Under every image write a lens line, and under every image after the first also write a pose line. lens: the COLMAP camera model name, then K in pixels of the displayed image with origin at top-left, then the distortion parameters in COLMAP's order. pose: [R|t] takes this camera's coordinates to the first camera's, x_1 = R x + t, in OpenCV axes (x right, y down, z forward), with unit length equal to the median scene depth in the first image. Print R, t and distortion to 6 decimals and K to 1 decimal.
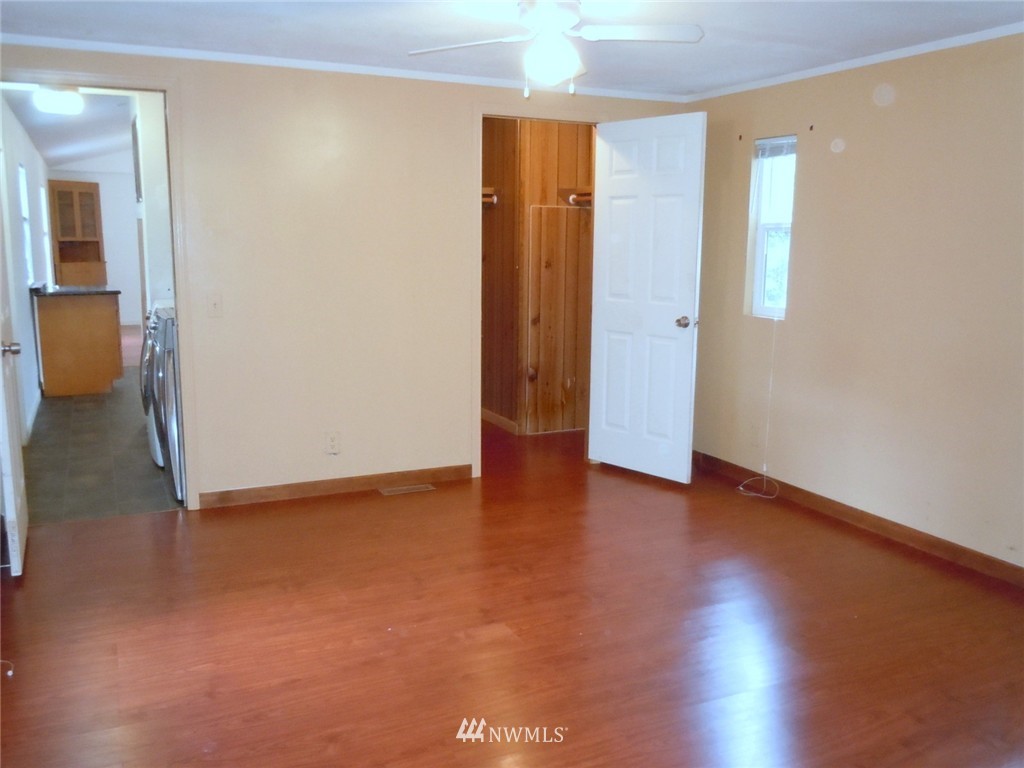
lens RADIAL K [[892.7, 0, 512.0], [0, 892.7, 384.0], [0, 0, 1]] dist [-0.002309, -0.010408]
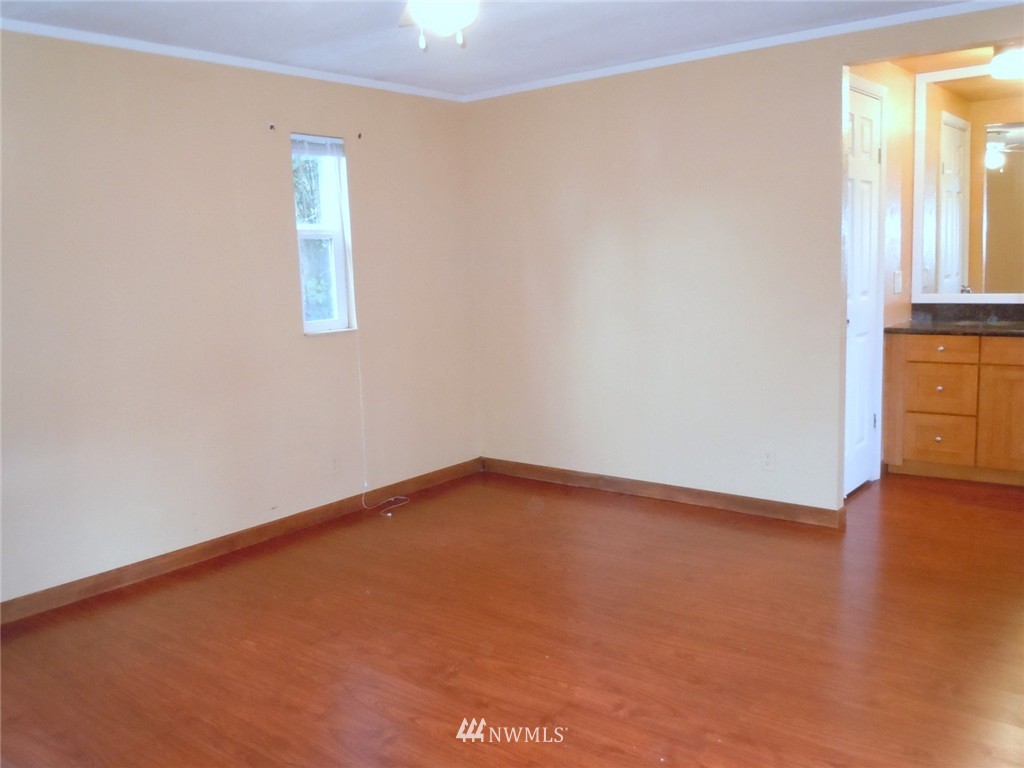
lens RADIAL K [[892.7, 0, 512.0], [0, 892.7, 384.0], [0, 0, 1]] dist [-0.002309, -0.010408]
pose [[-0.461297, -0.116771, 0.879528, -0.602782], [0.162075, 0.963531, 0.212929, -0.174642], [-0.872317, 0.240773, -0.425549, 1.176651]]
